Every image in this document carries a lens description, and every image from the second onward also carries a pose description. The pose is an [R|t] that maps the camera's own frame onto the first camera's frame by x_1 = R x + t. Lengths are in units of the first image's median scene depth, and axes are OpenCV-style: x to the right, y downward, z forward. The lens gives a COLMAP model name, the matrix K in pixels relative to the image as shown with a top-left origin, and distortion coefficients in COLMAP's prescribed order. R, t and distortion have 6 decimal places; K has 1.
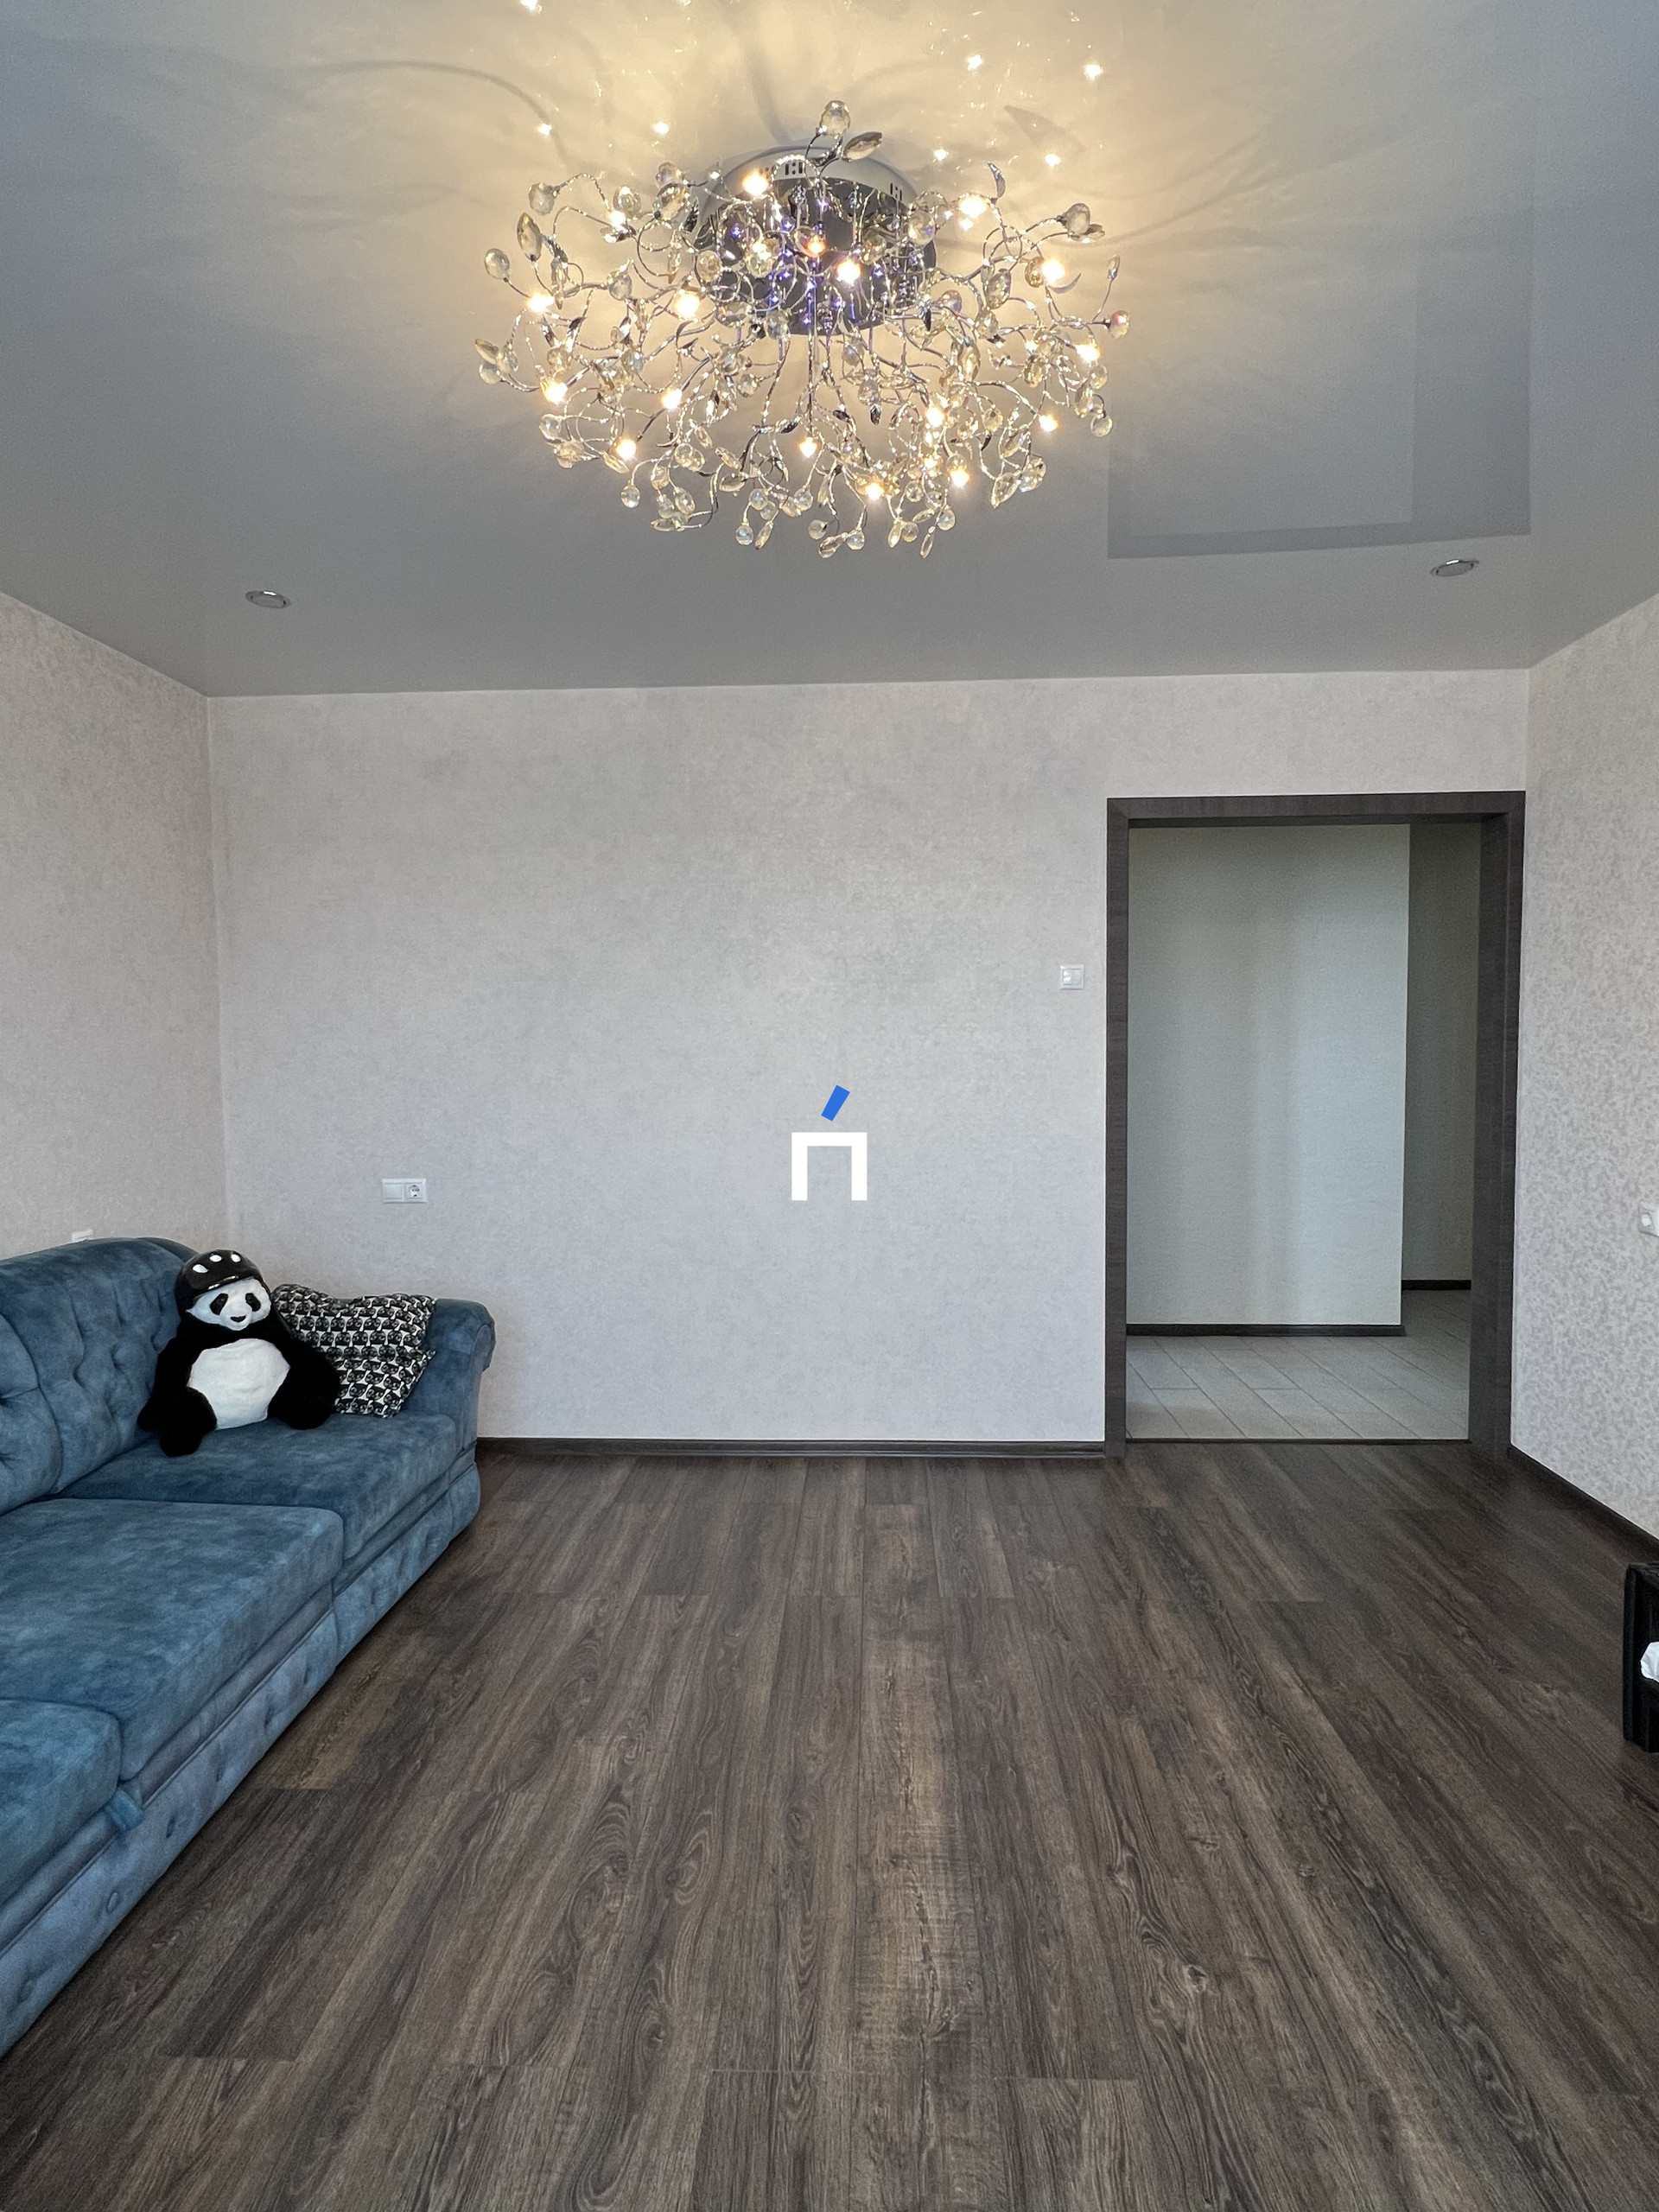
lens RADIAL K [[1182.2, 0, 833.0], [0, 1182.2, 1108.2], [0, 0, 1]] dist [-0.004463, 0.000339]
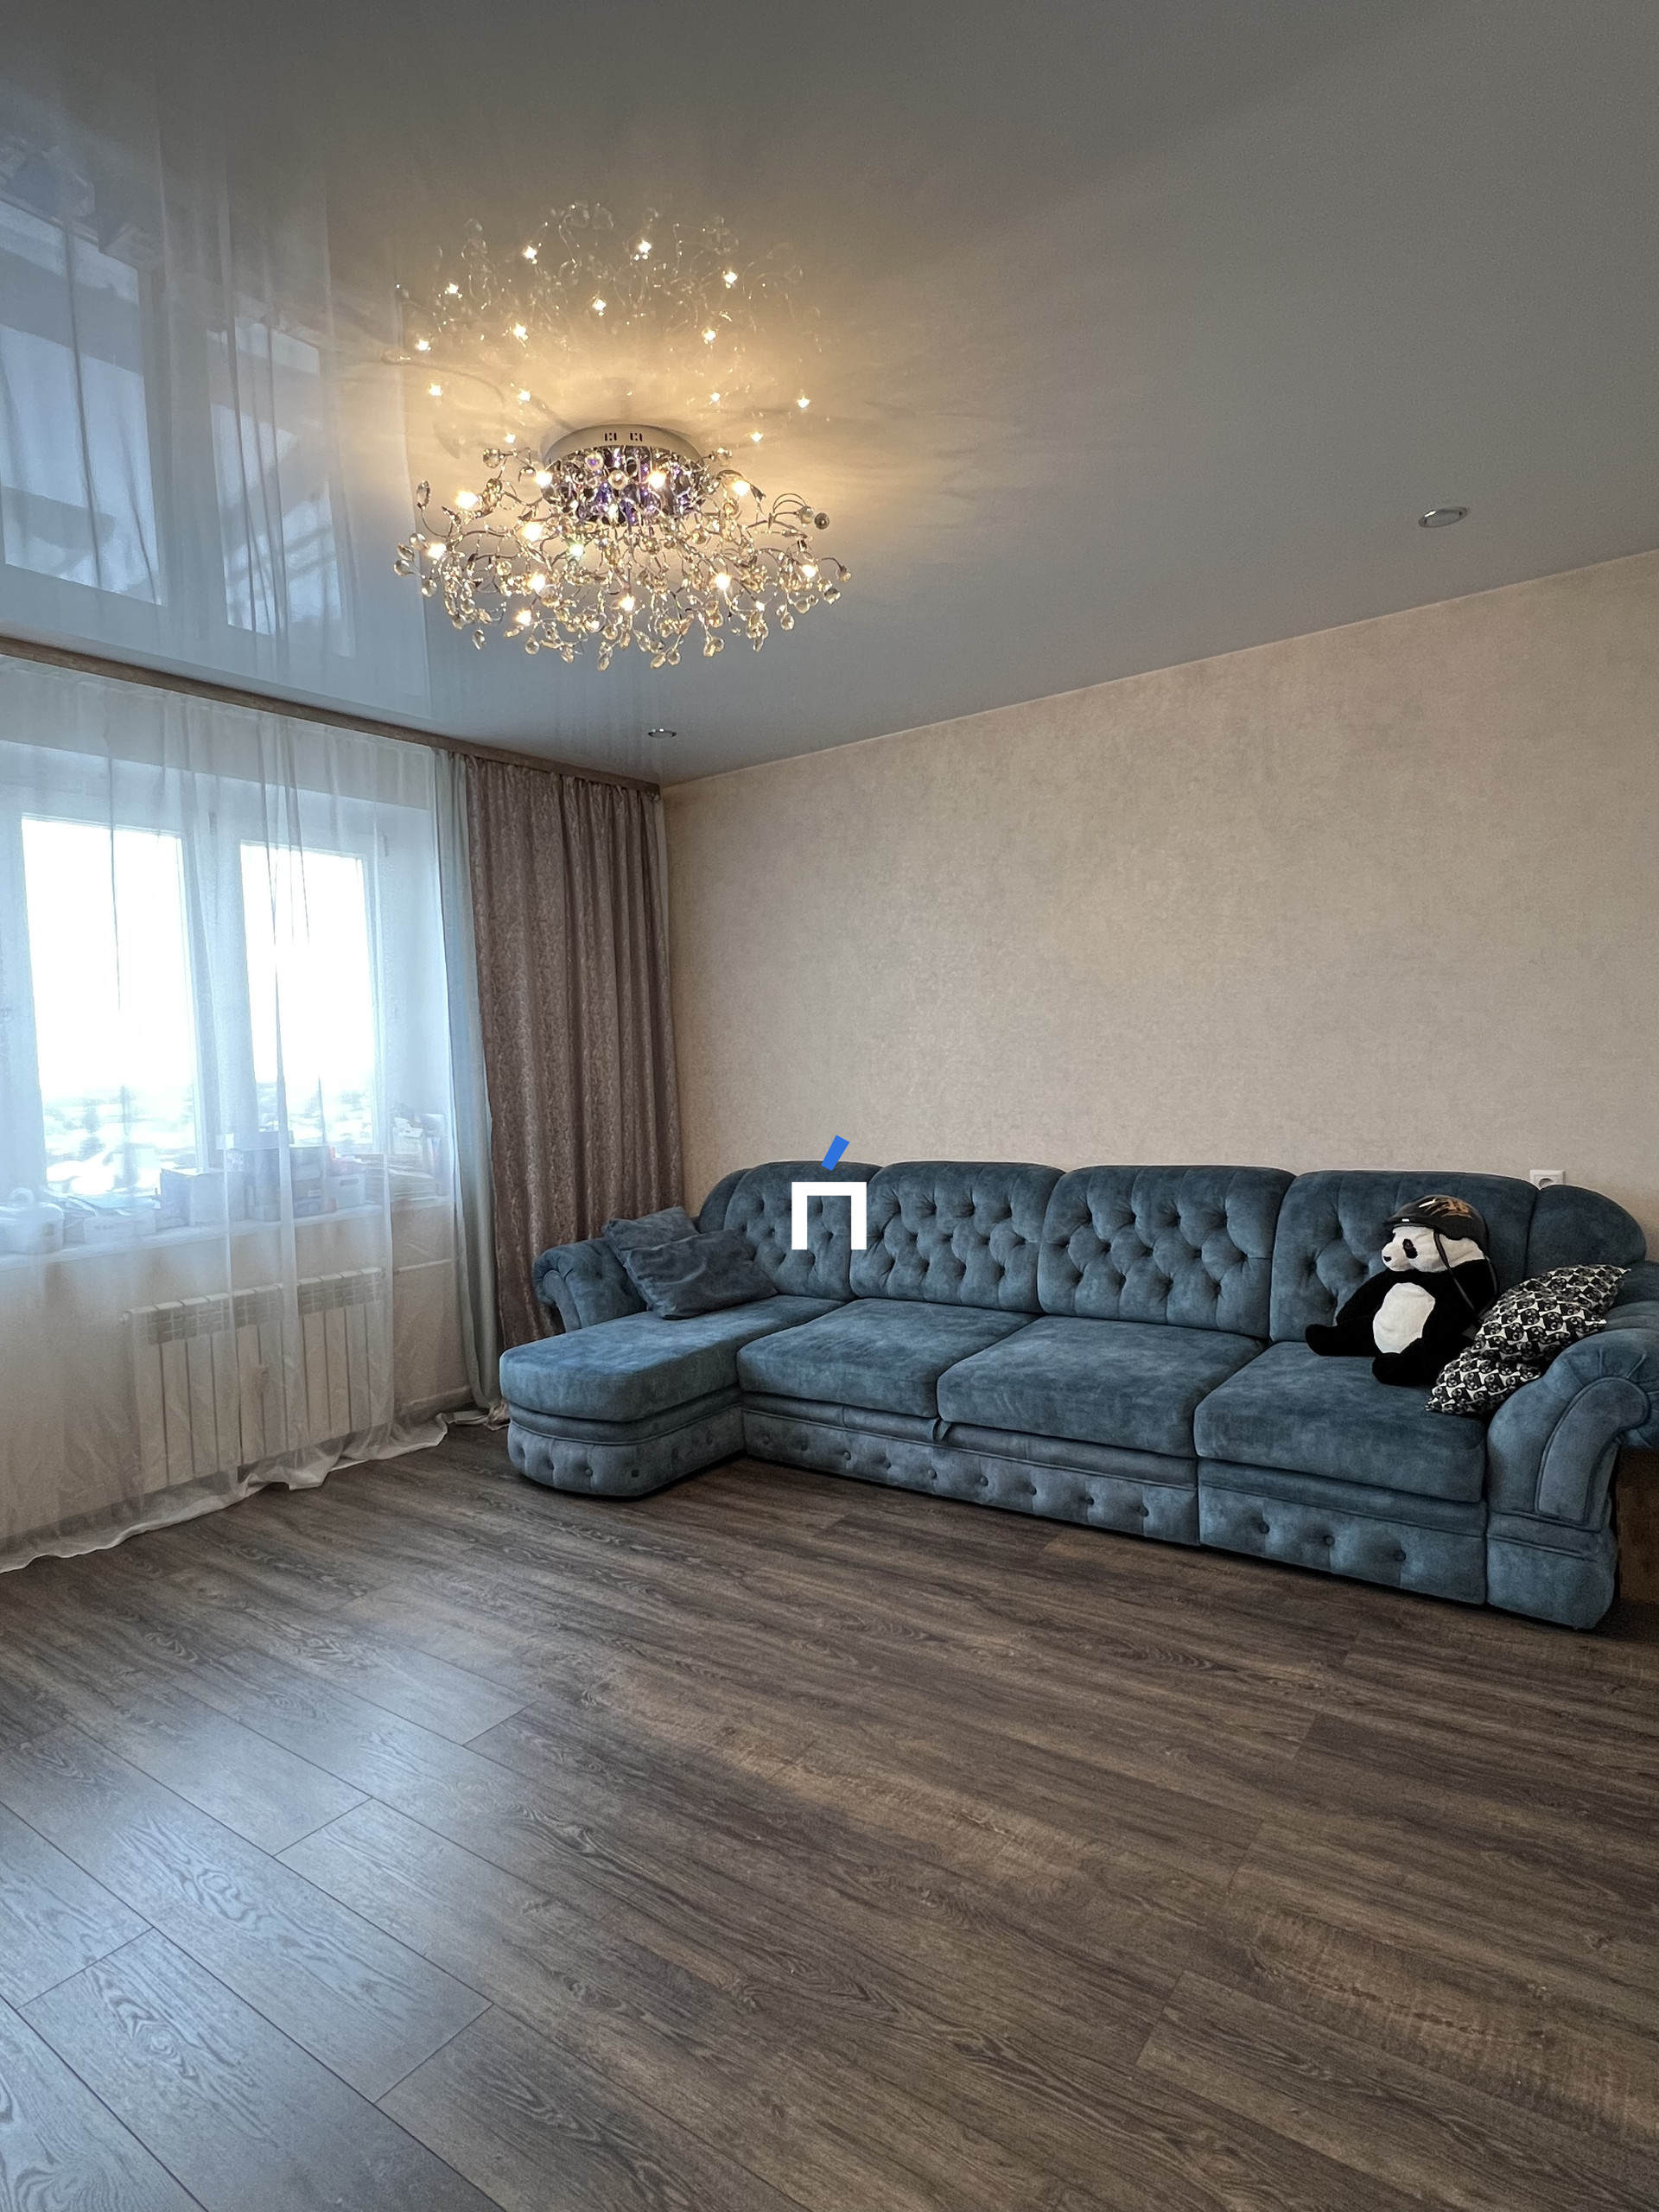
lens RADIAL K [[1182.2, 0, 823.8], [0, 1182.2, 1105.5], [0, 0, 1]] dist [-0.004463, 0.000339]
pose [[-0.557079, 0.071025, -0.827417, 0.872617], [0.009490, 0.996815, 0.079178, -0.061016], [0.830405, 0.036256, -0.555979, 1.618147]]
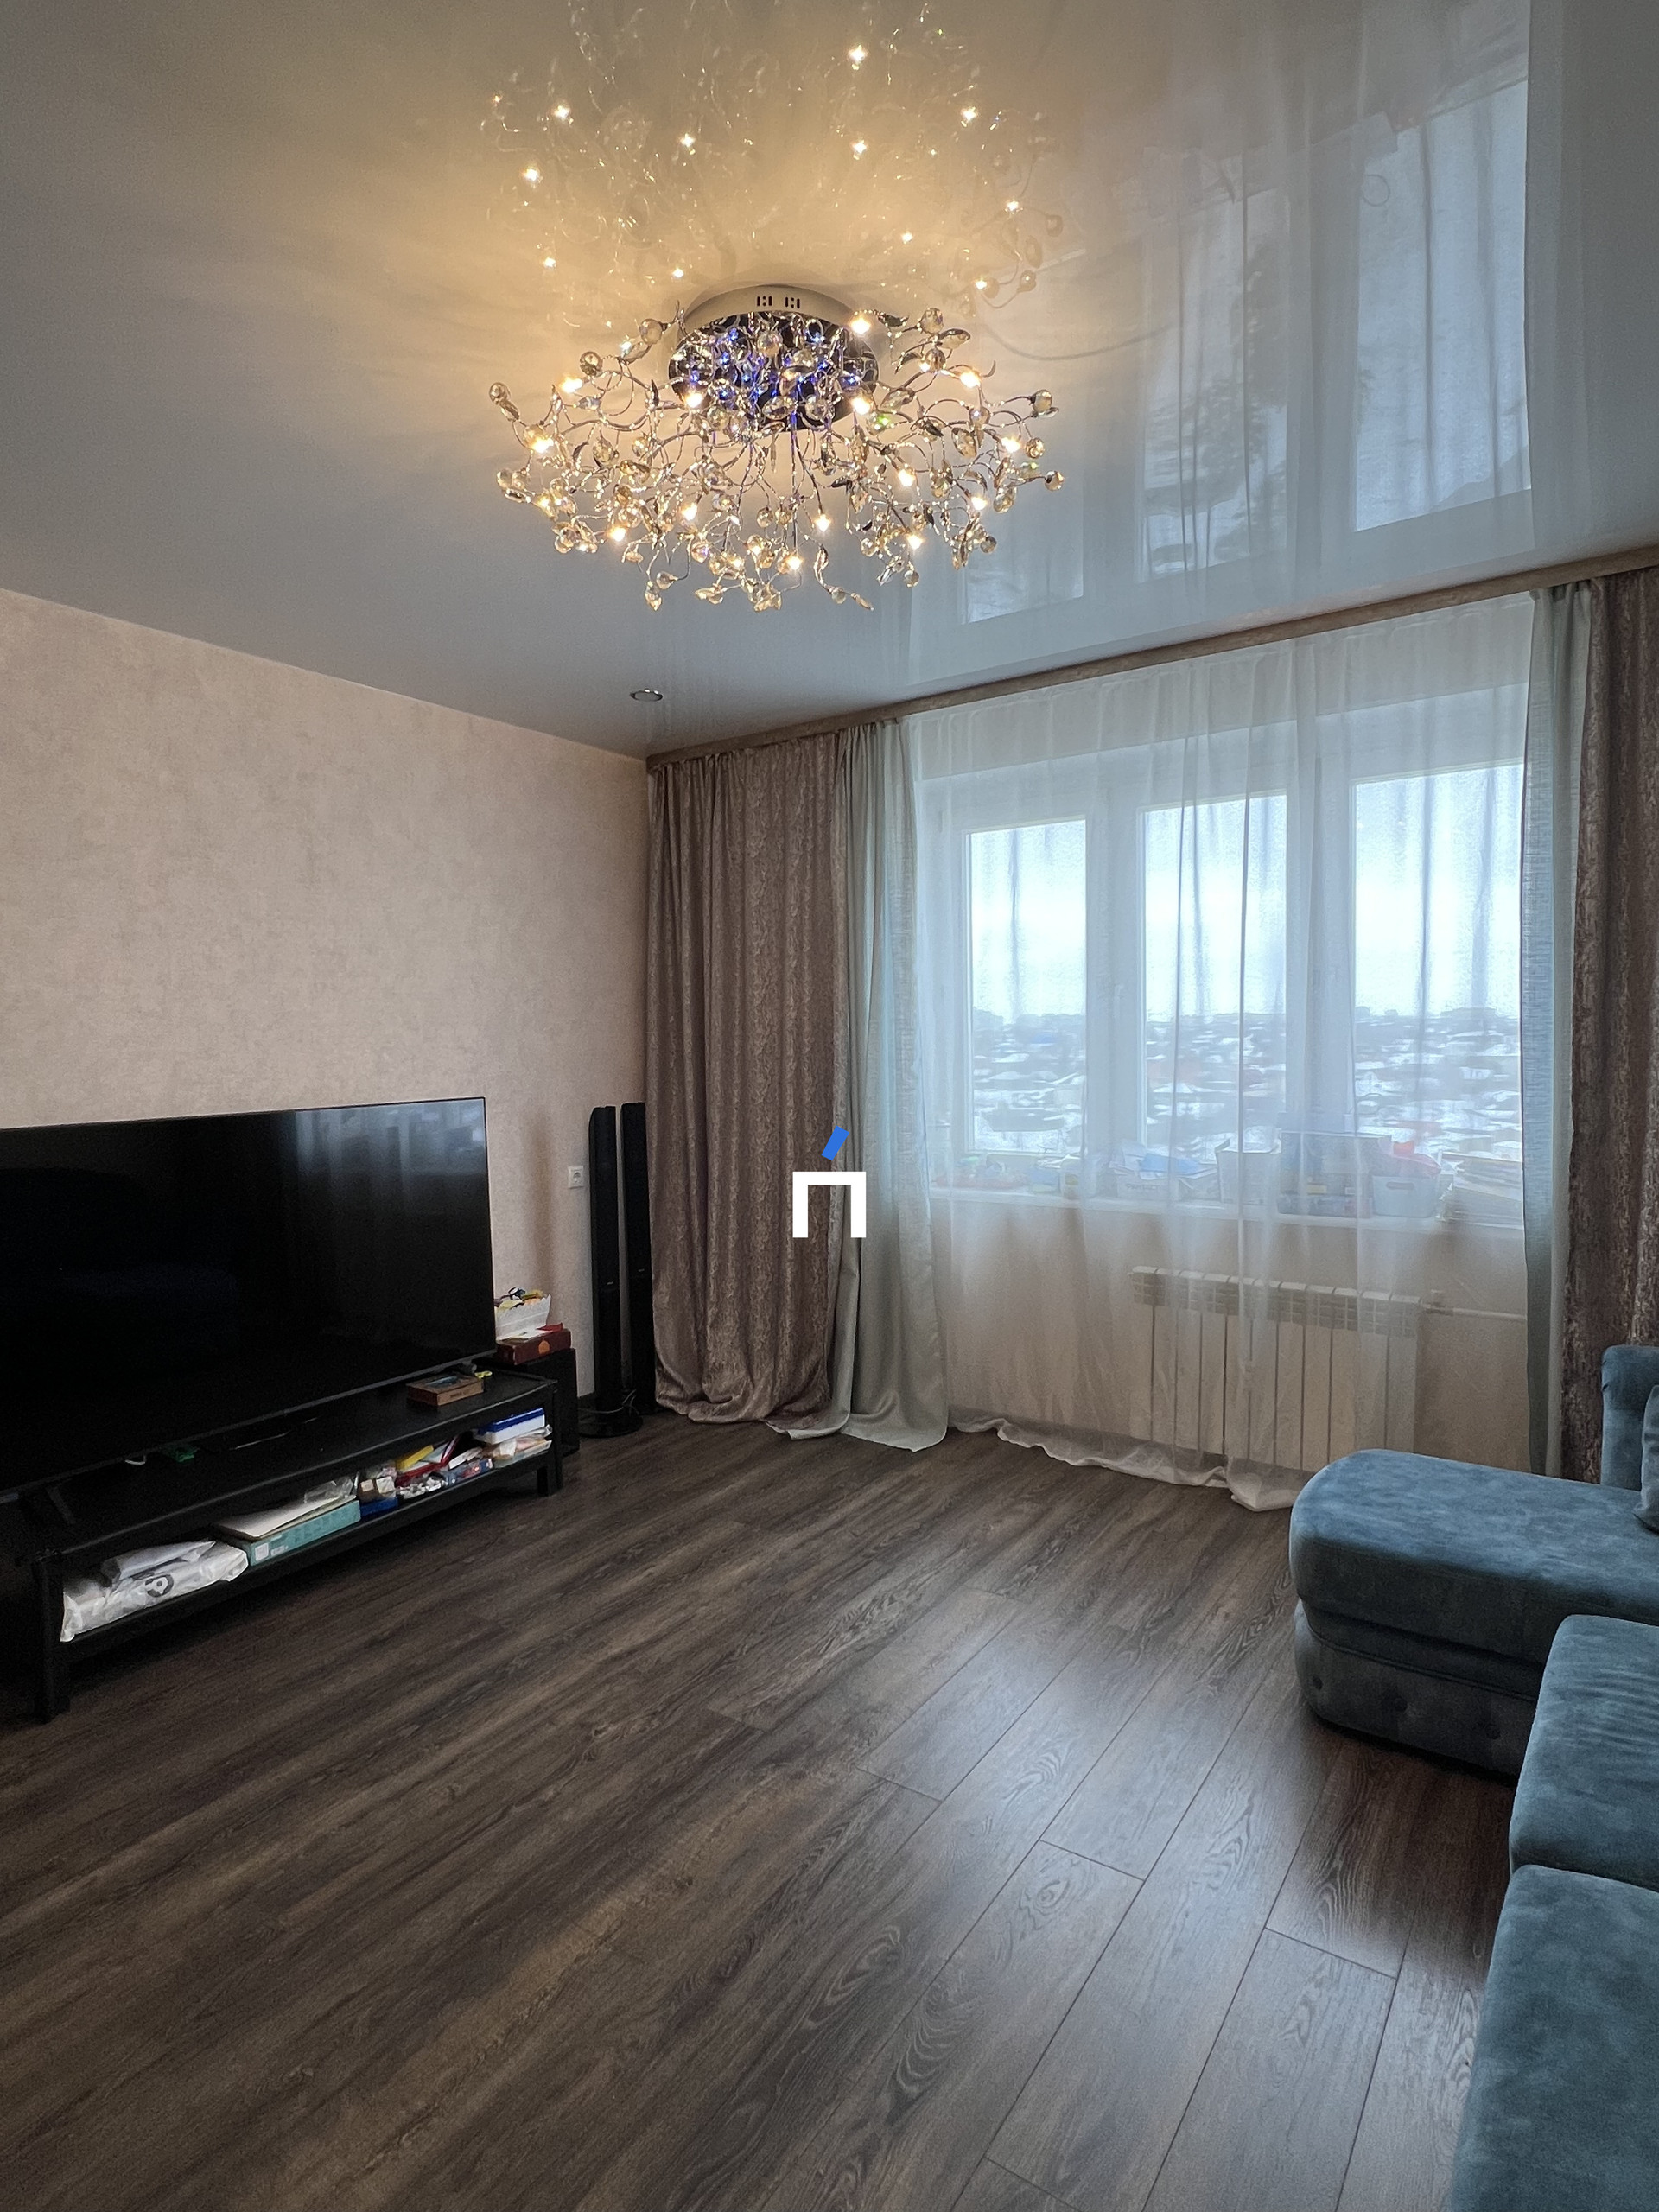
lens RADIAL K [[1182.2, 0, 824.4], [0, 1182.2, 1100.5], [0, 0, 1]] dist [-0.004463, 0.000339]
pose [[-0.842676, -0.000487, 0.538420, -0.547436], [0.057830, 0.994133, 0.091409, -0.091039], [-0.535306, 0.108165, -0.837704, 1.612494]]
